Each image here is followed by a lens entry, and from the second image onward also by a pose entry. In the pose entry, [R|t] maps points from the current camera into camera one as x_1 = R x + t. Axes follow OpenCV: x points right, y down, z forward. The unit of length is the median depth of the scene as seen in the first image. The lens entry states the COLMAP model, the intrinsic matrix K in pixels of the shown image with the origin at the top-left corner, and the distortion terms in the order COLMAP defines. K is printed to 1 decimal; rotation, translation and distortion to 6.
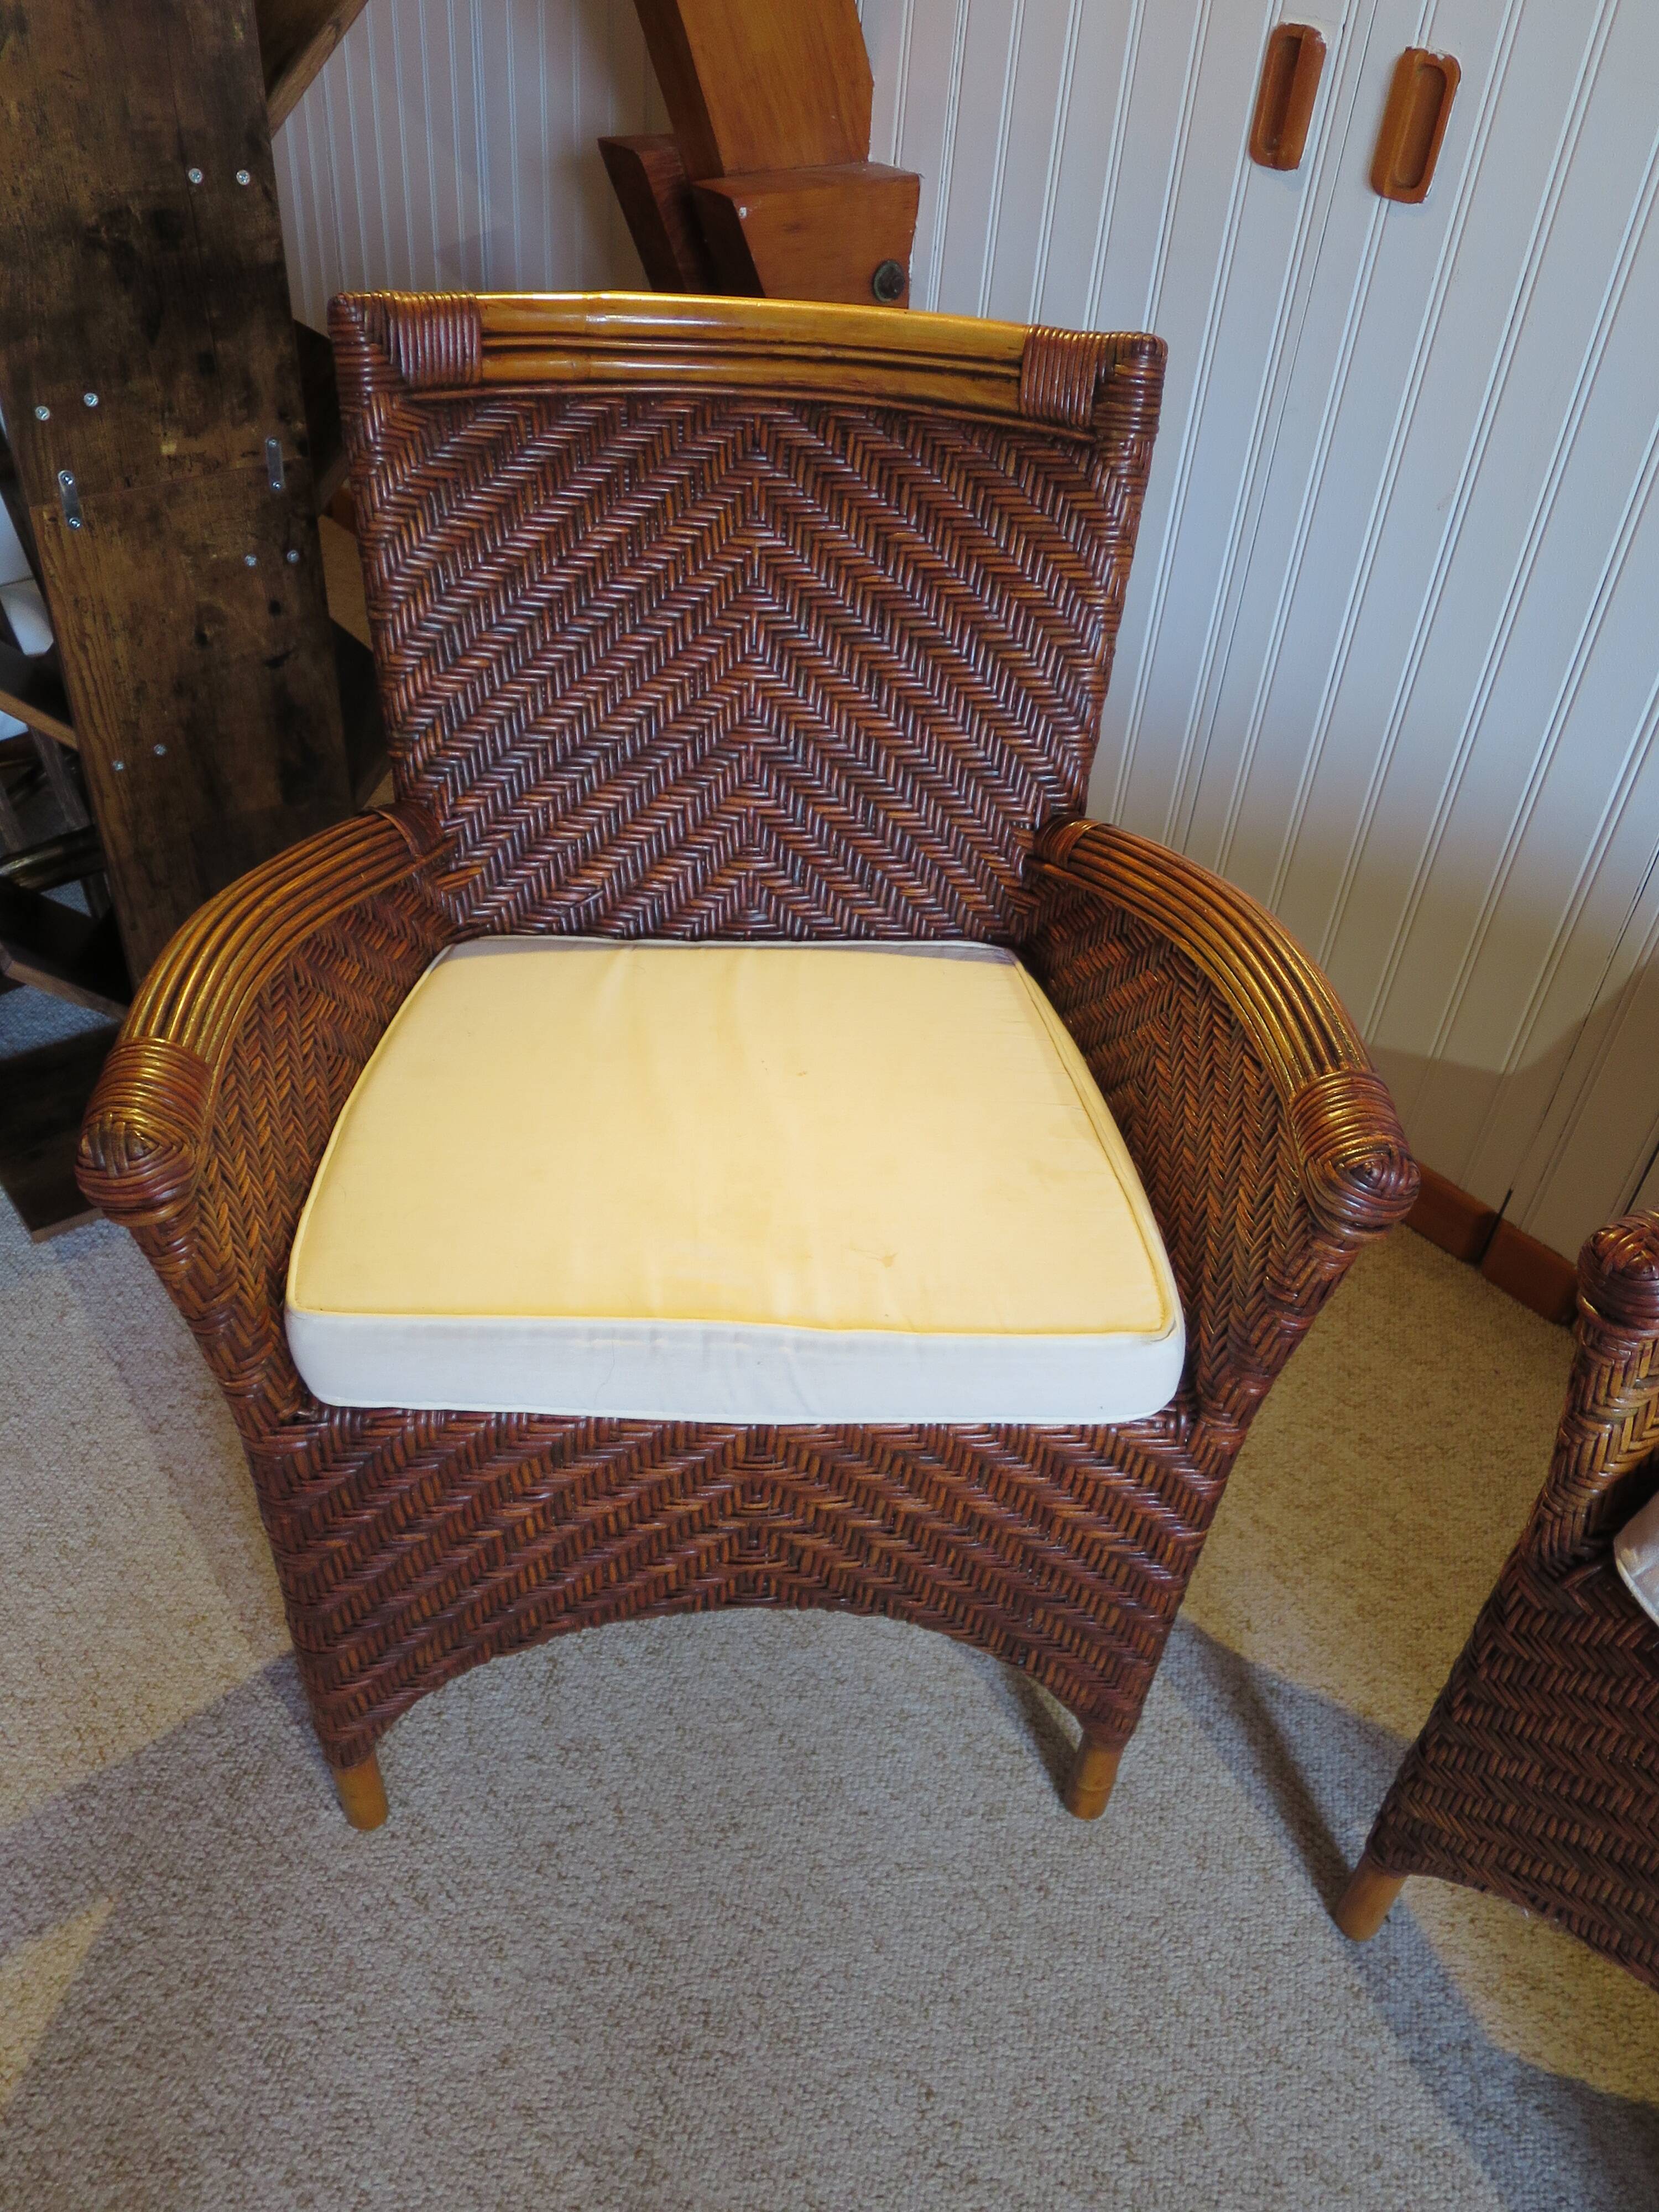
lens RADIAL K [[1632.2, 0, 829.5], [0, 1632.2, 1106.0], [0, 0, 1]] dist [-0.005696, -0.151593]
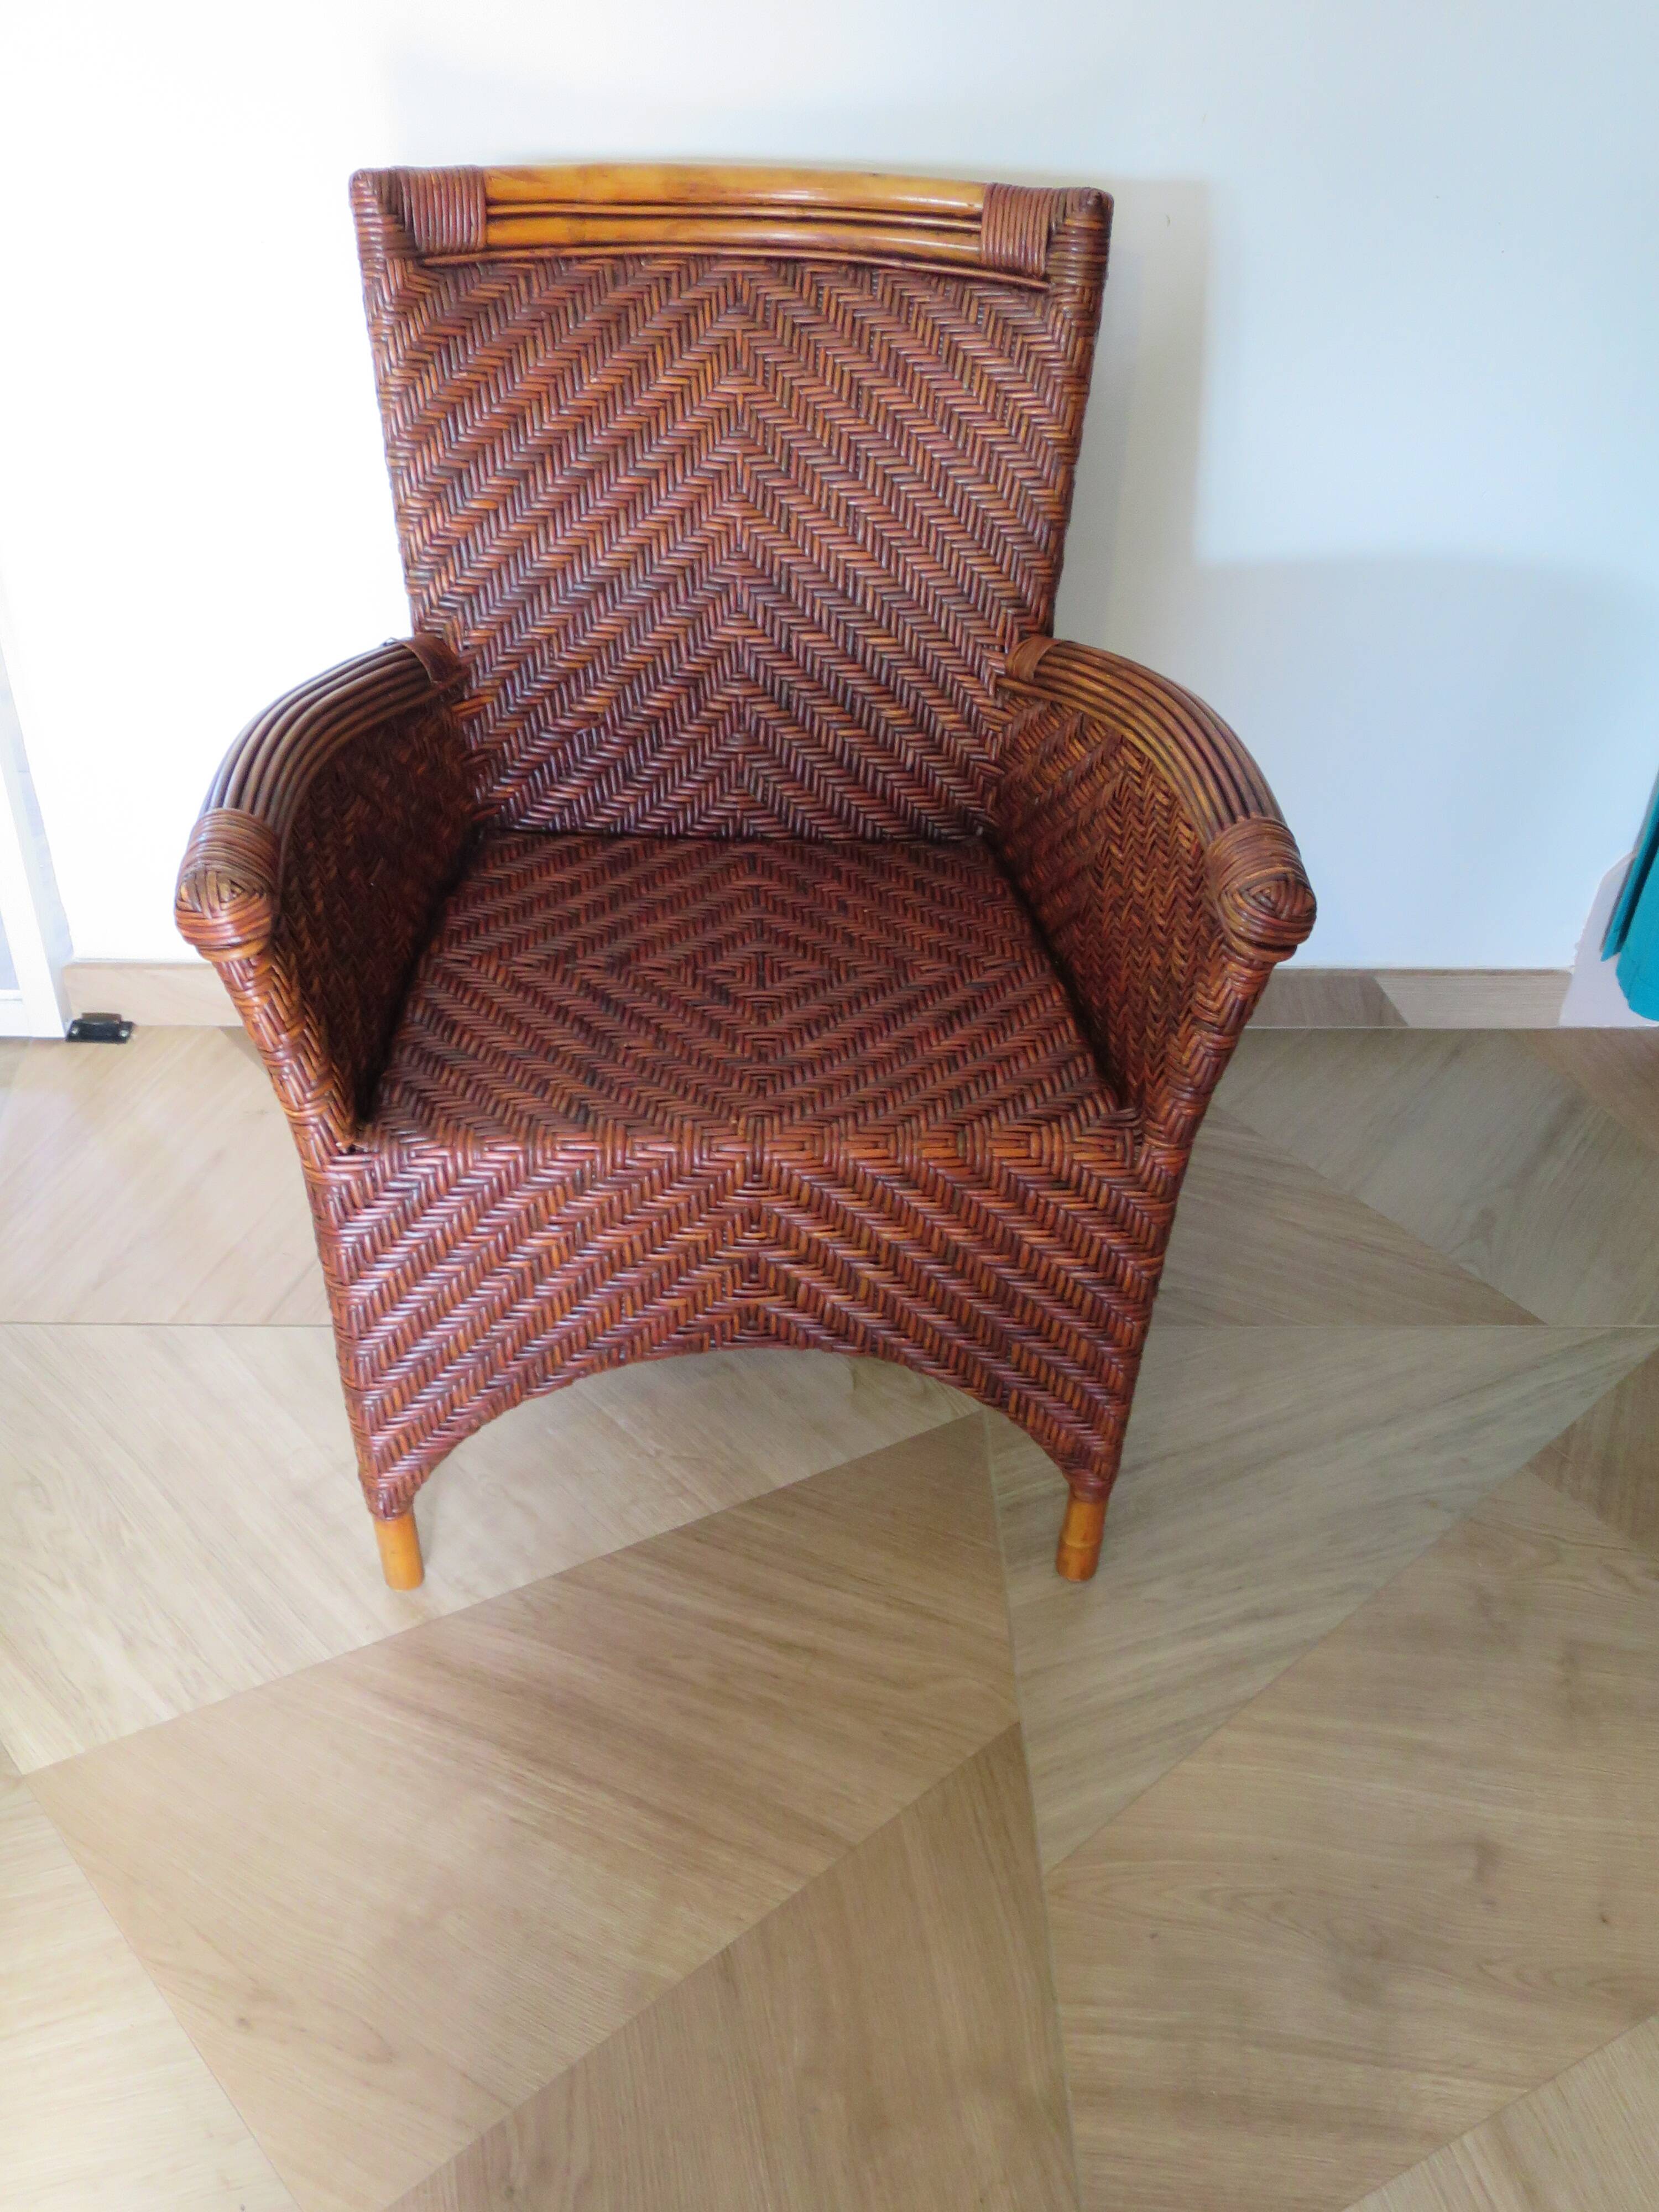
lens RADIAL K [[2016.5, 0, 829.5], [0, 2016.5, 1106.0], [0, 0, 1]] dist [-0.014831, 0.007006]
pose [[0.999571, -0.023402, -0.017610, 0.031593], [0.023133, 0.999615, -0.015335, 0.168925], [0.017962, 0.014922, 0.999727, -0.369202]]
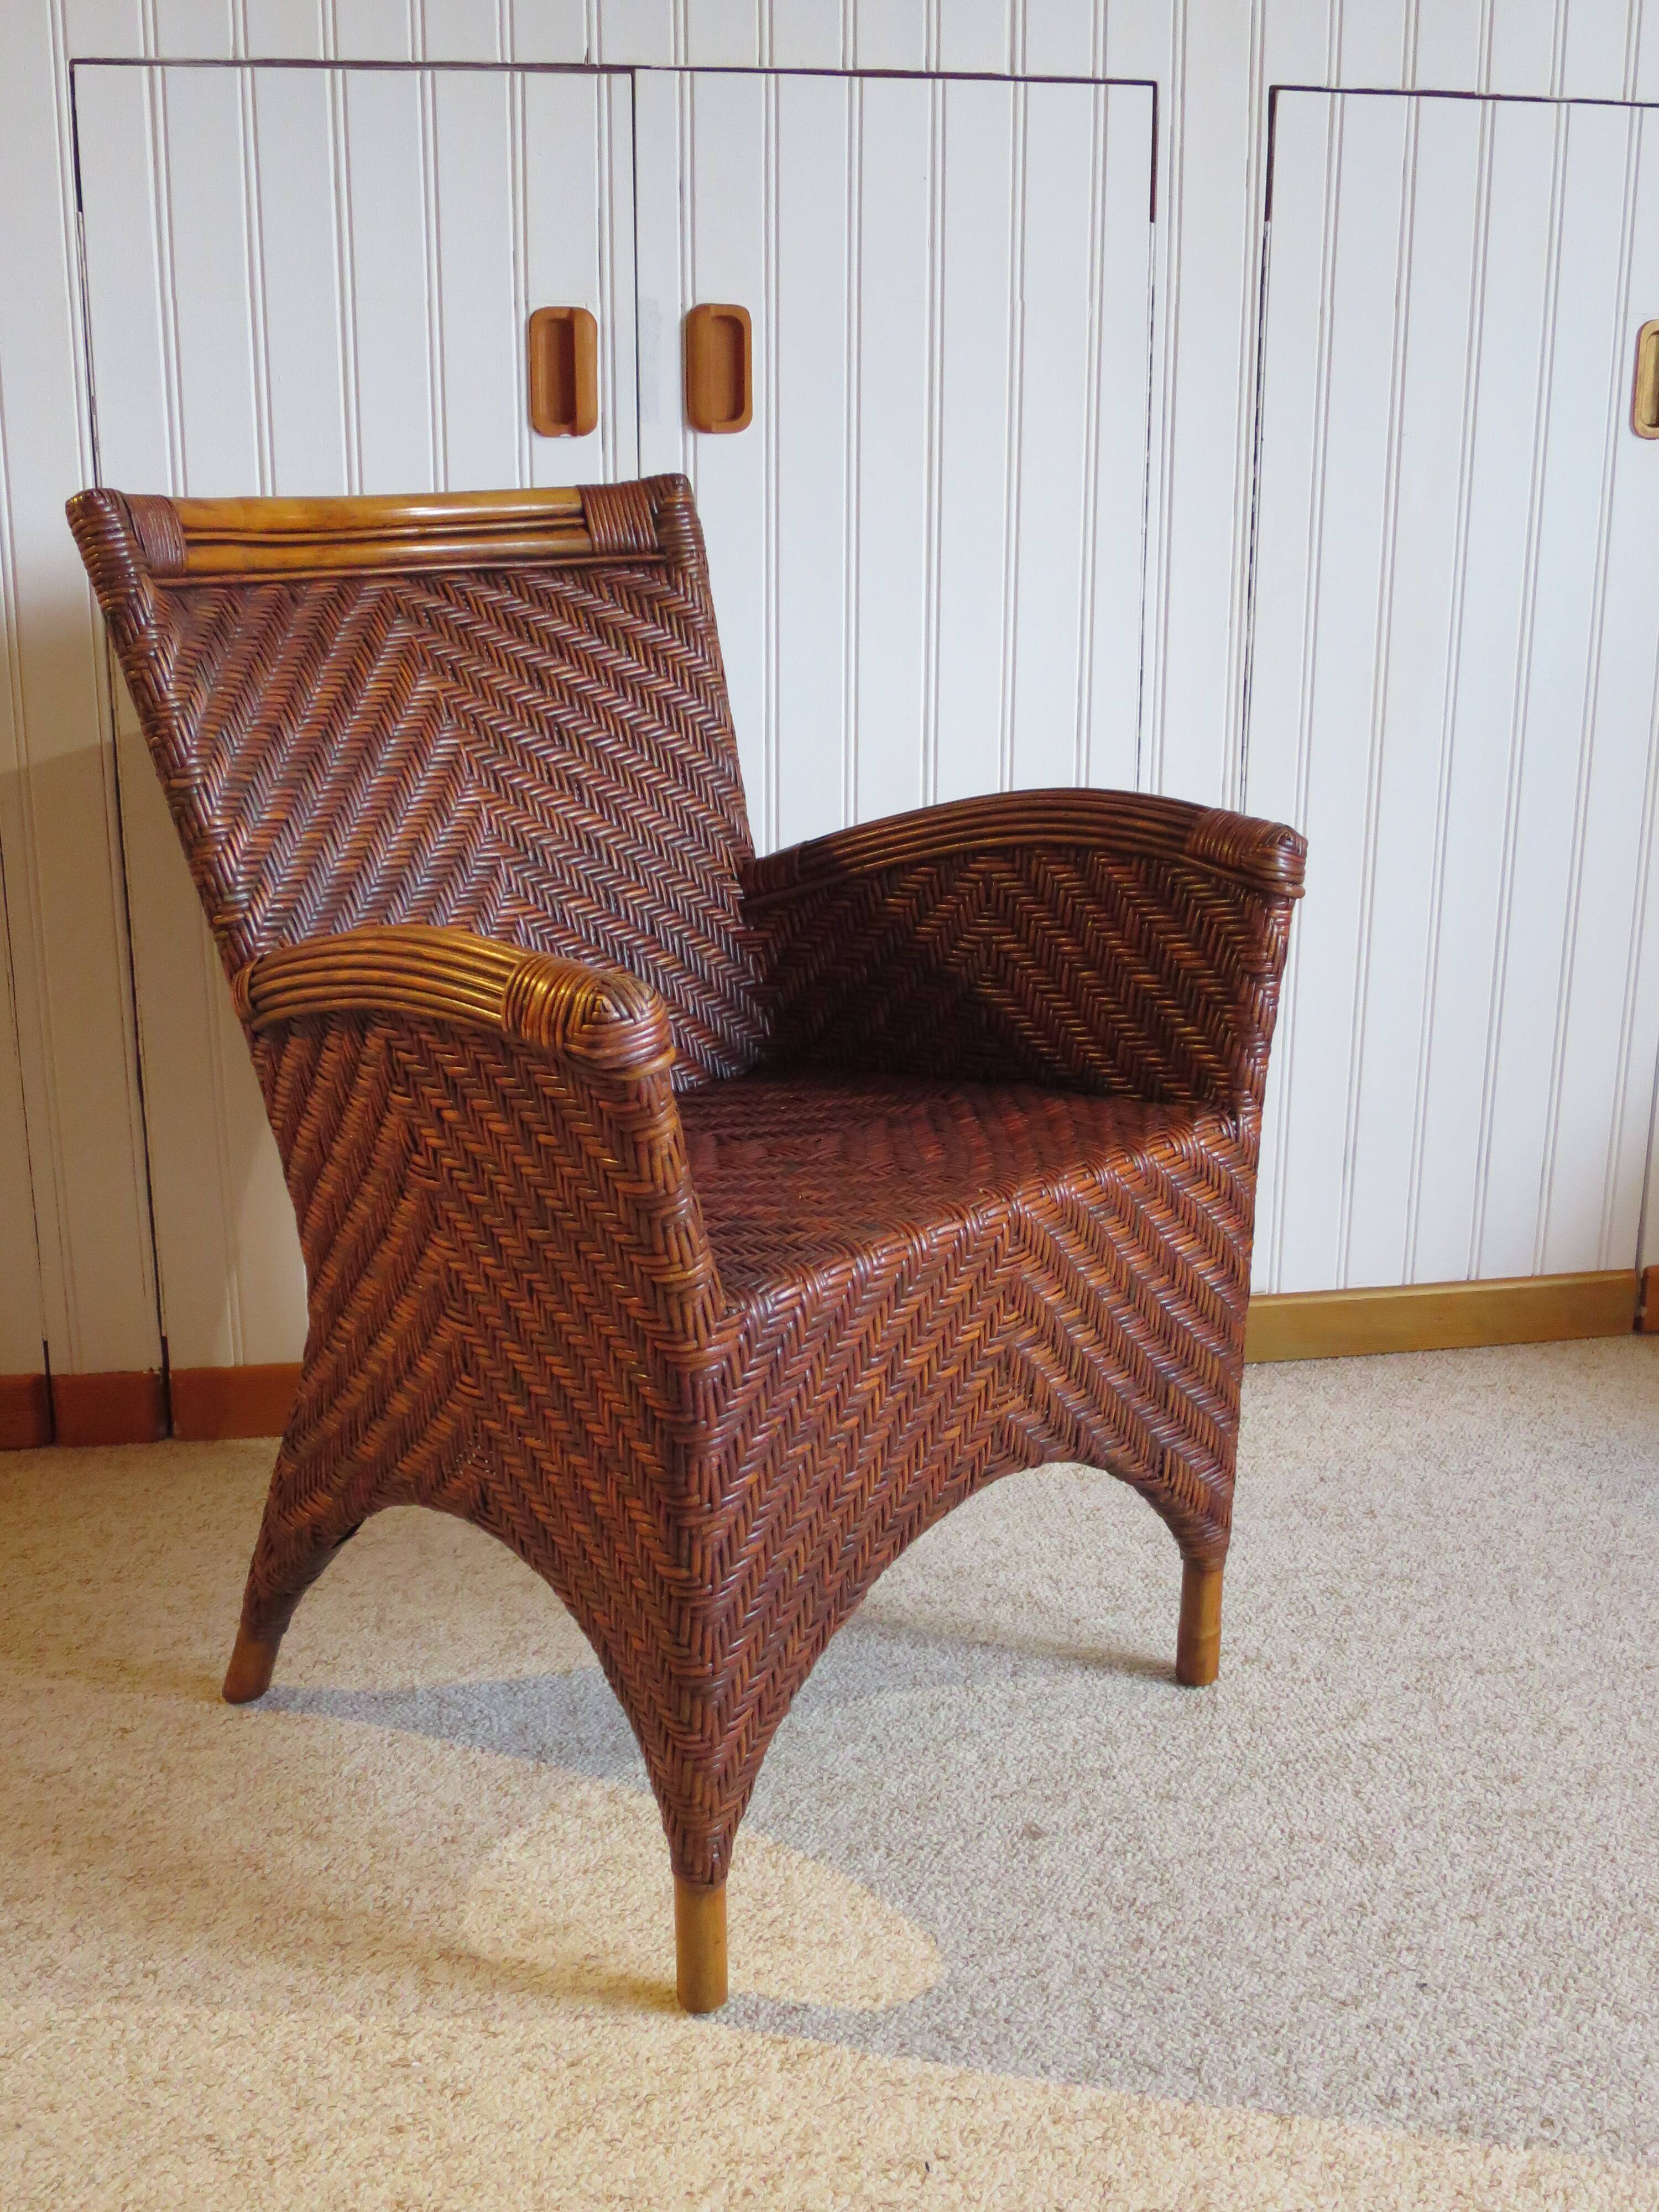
lens RADIAL K [[2422.6, 0, 829.5], [0, 2422.6, 1106.0], [0, 0, 1]] dist [-0.018985, -0.015318]
pose [[0.709338, -0.251658, 0.658413, -1.098876], [0.487121, 0.850161, -0.199850, 0.368954], [-0.509463, 0.462488, 0.725639, -0.171109]]
